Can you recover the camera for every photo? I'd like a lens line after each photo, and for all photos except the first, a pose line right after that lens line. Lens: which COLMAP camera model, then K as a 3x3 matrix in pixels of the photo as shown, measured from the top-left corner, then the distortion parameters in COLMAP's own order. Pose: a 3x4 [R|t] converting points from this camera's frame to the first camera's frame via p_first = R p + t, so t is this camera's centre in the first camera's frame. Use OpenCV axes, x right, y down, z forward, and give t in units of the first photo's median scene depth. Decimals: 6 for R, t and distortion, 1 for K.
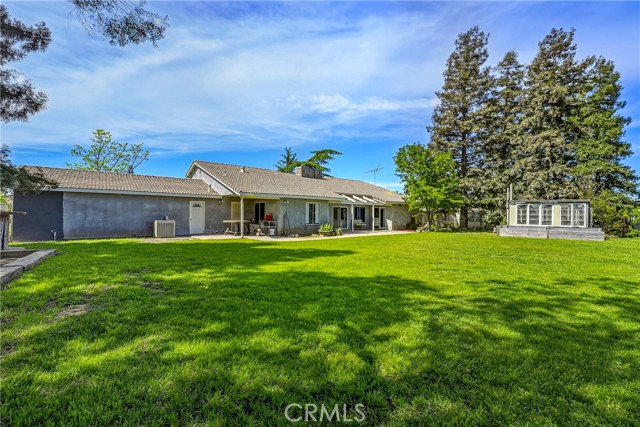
lens RADIAL K [[278.9, 0, 318.5], [0, 278.9, 229.9], [0, 0, 1]] dist [-0.016909, -0.000772]
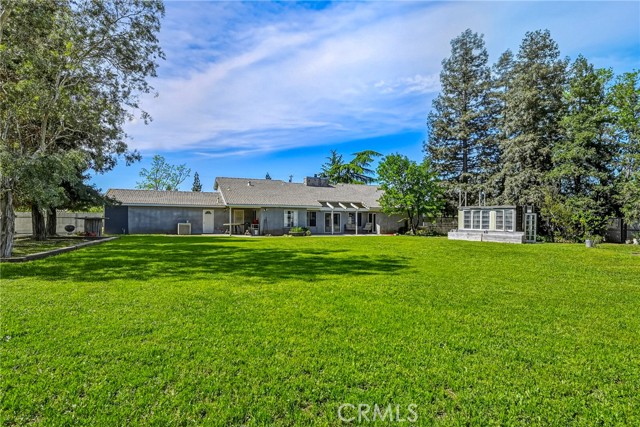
lens RADIAL K [[348.8, 0, 320.3], [0, 348.8, 213.1], [0, 0, 1]] dist [-0.027283, 0.000154]
pose [[0.947158, -0.004245, -0.320740, 0.633615], [-0.017575, 0.997724, -0.065104, 0.017618], [0.320286, 0.067301, 0.944927, -0.459163]]
